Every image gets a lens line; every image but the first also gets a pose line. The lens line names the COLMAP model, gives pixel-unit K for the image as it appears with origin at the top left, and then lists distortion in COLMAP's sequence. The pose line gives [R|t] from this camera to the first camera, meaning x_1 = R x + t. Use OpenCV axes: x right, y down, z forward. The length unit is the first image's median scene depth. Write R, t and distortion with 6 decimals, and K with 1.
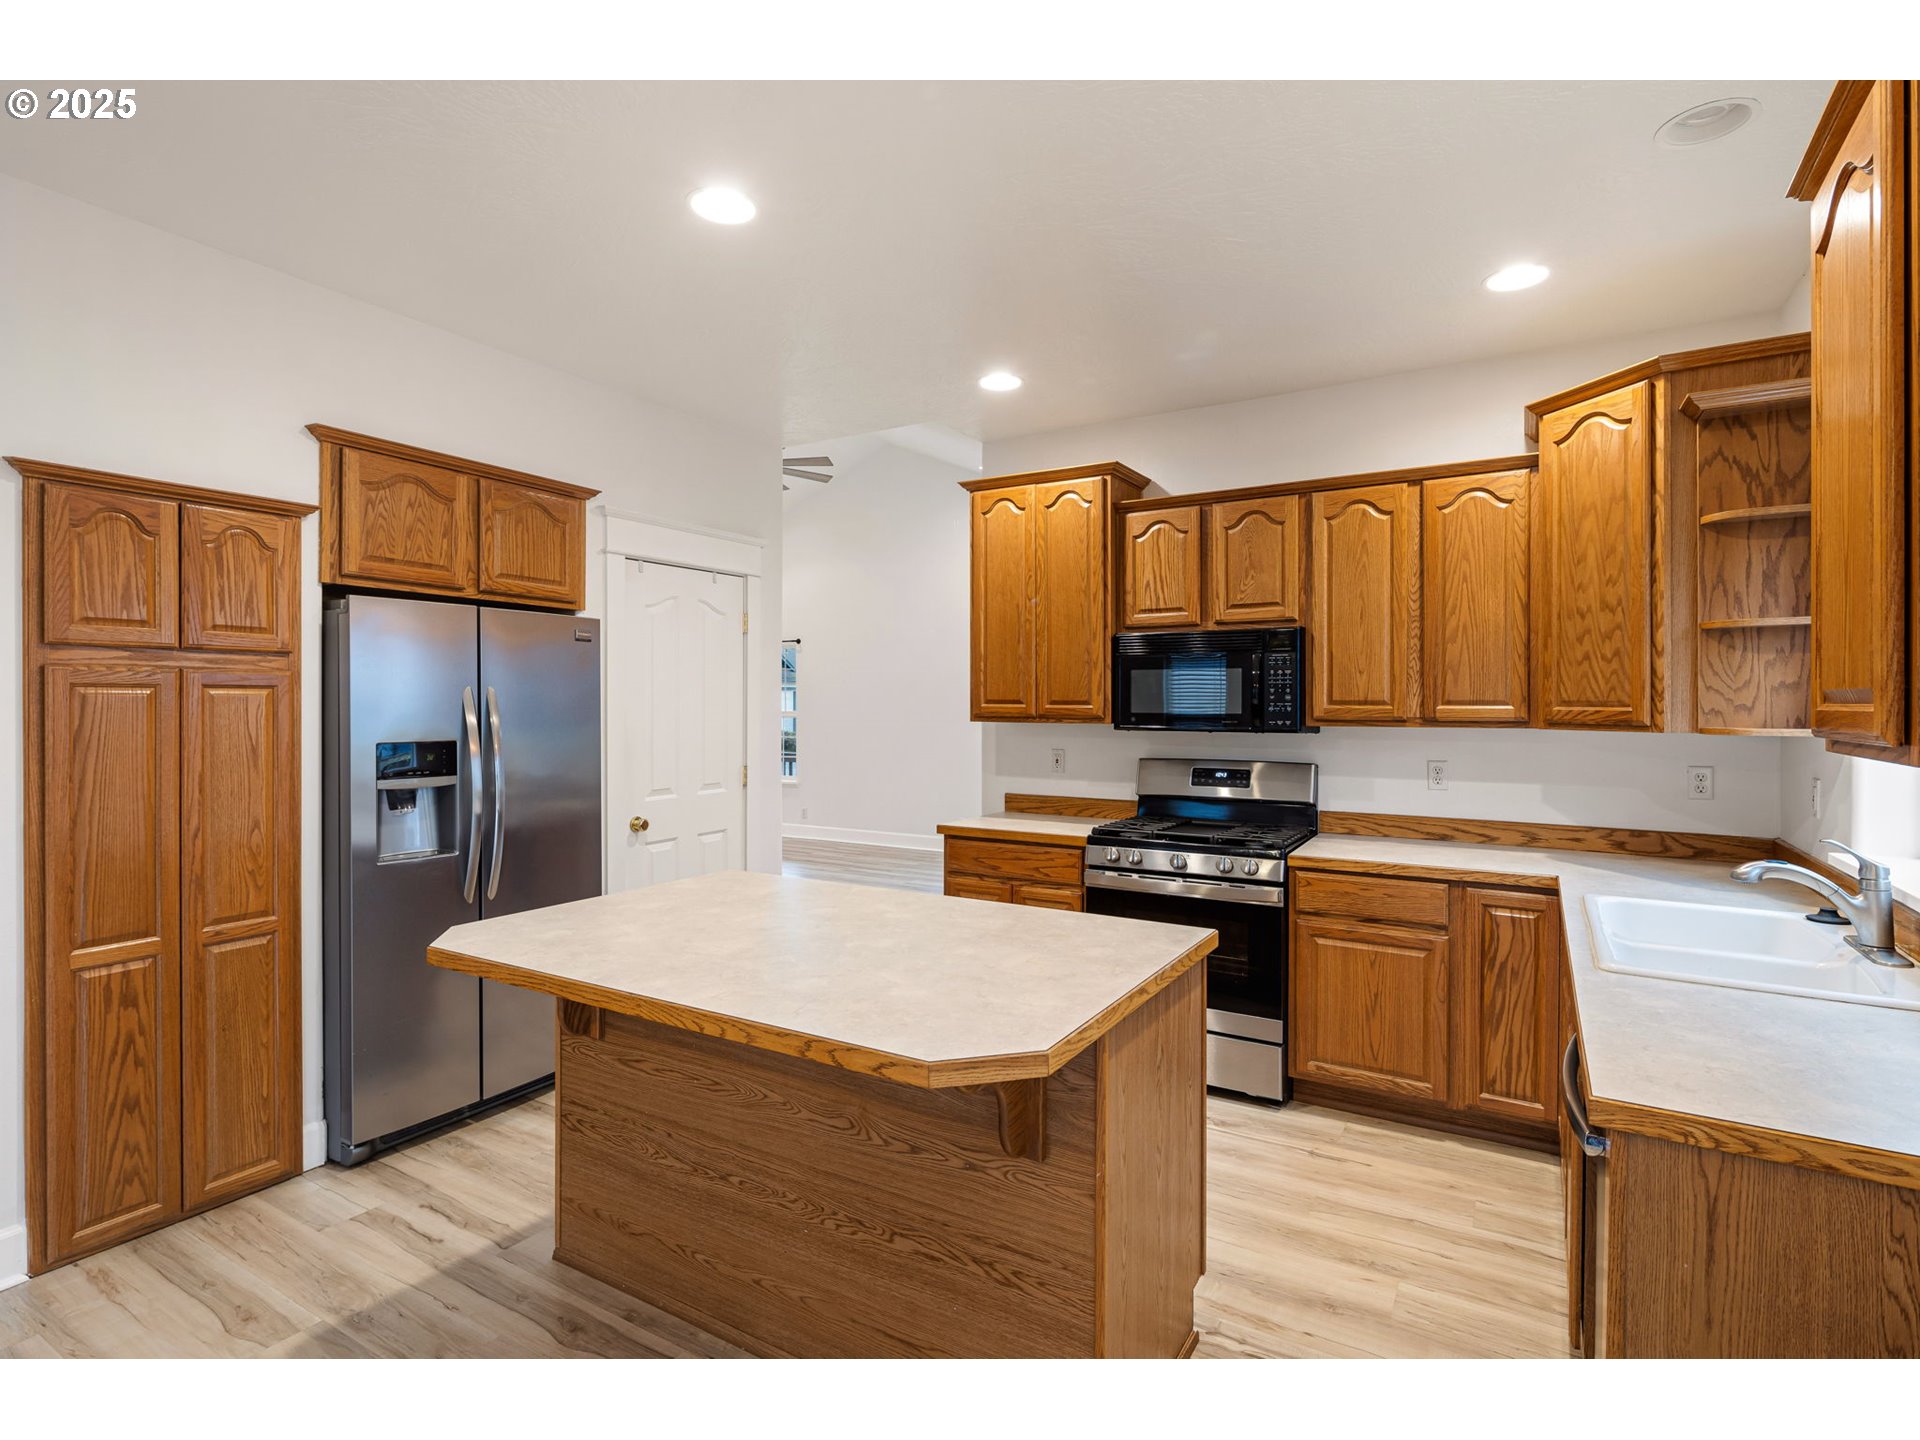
lens RADIAL K [[934.8, 0, 946.6], [0, 934.8, 697.3], [0, 0, 1]] dist [0.015240, -0.000002]
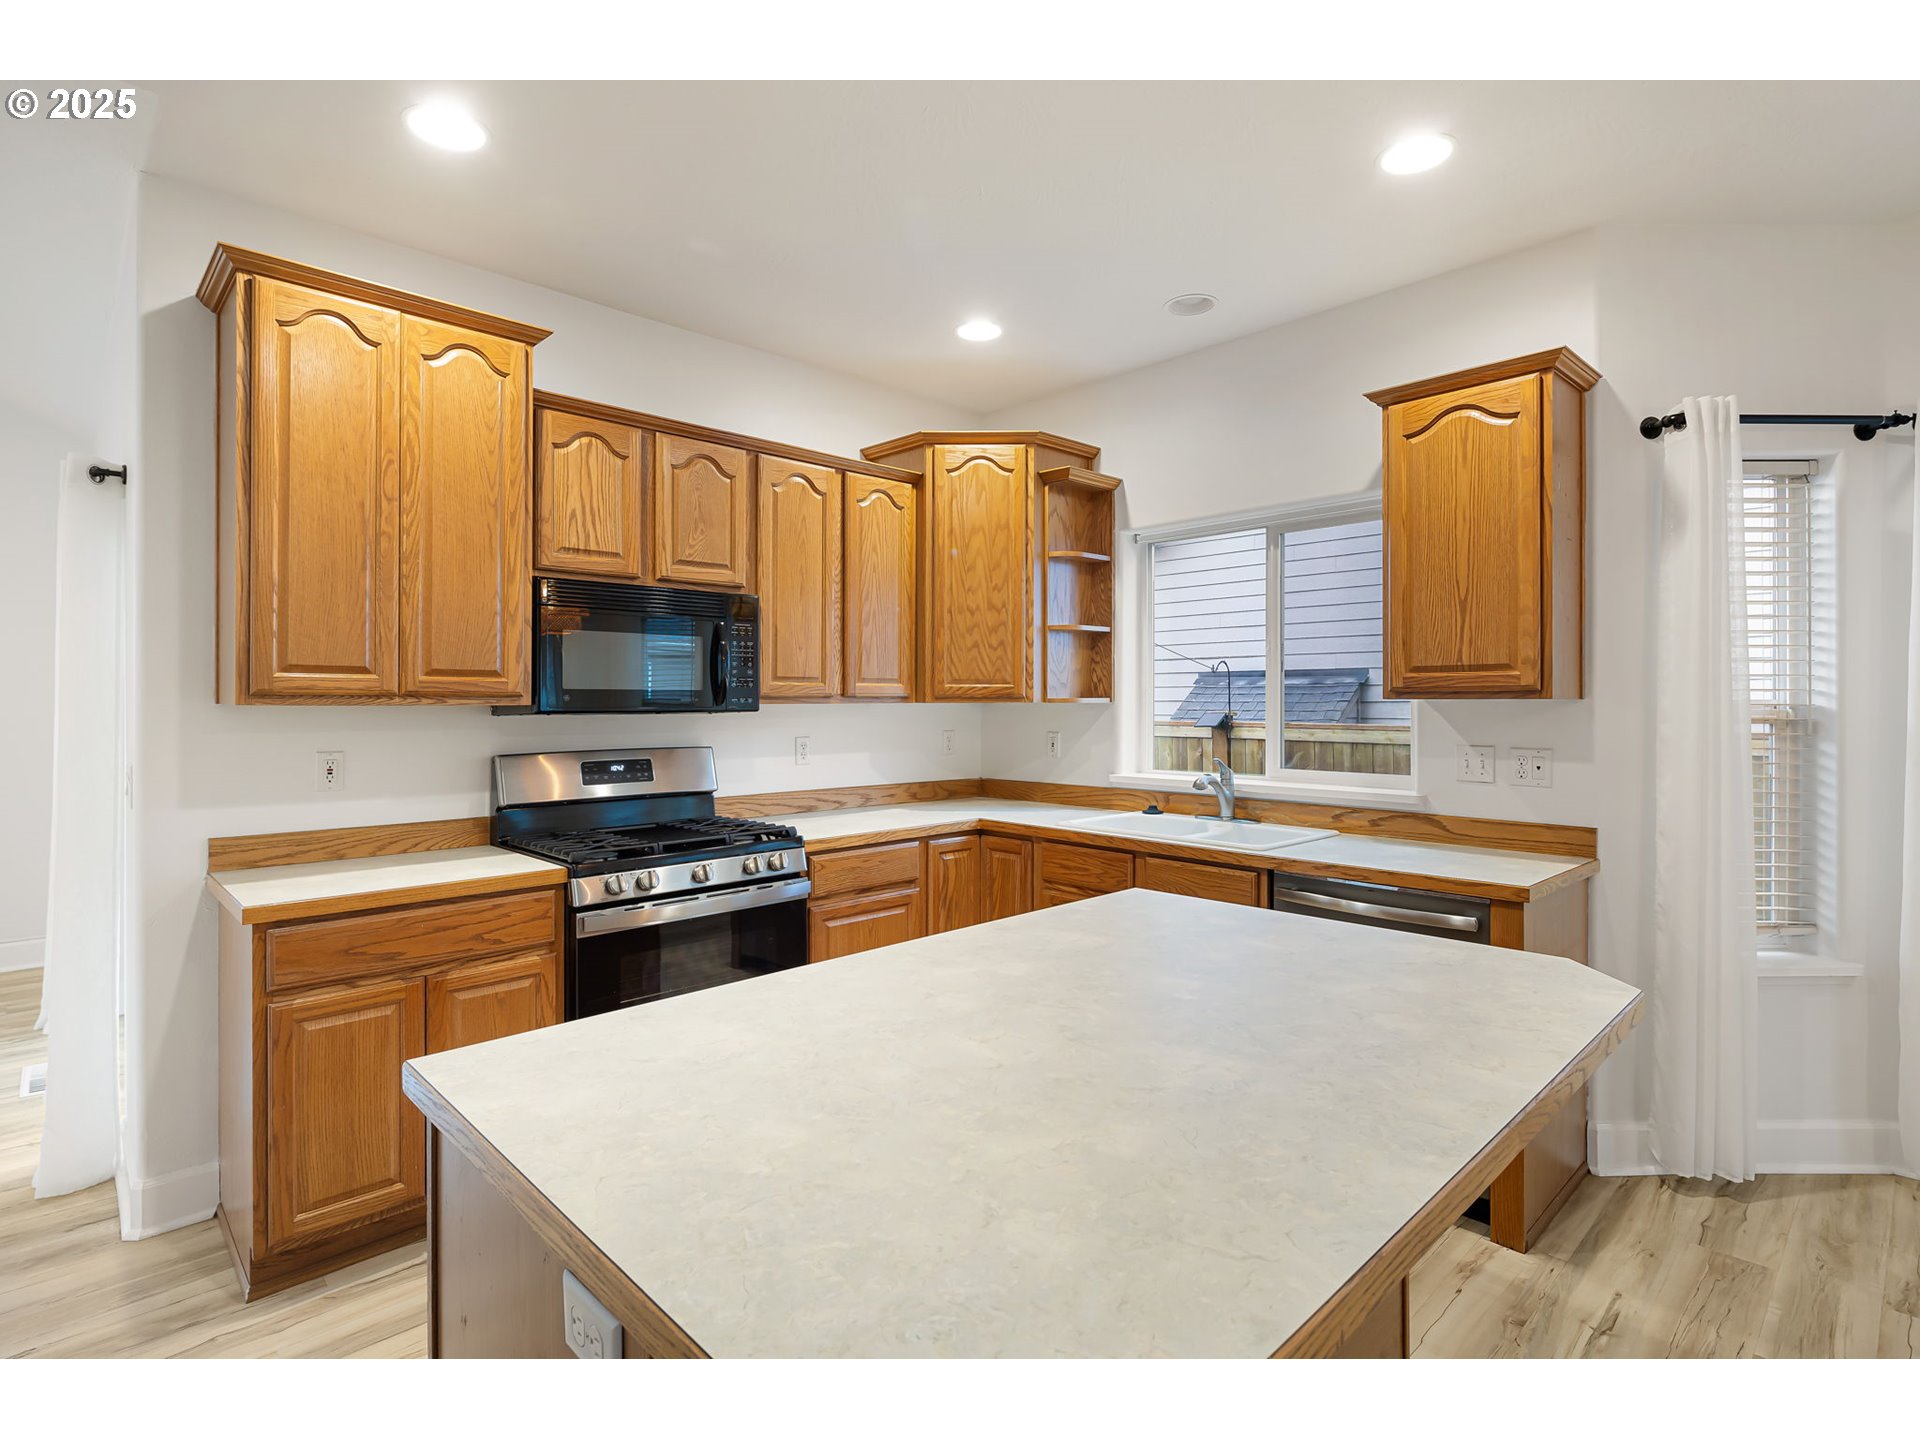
lens RADIAL K [[934.8, 0, 946.6], [0, 934.8, 697.3], [0, 0, 1]] dist [0.015240, -0.000002]
pose [[0.270137, 0.005232, 0.962808, -0.465815], [-0.002101, 0.999986, -0.004845, 0.029005], [-0.962820, -0.000714, 0.270144, 0.584820]]
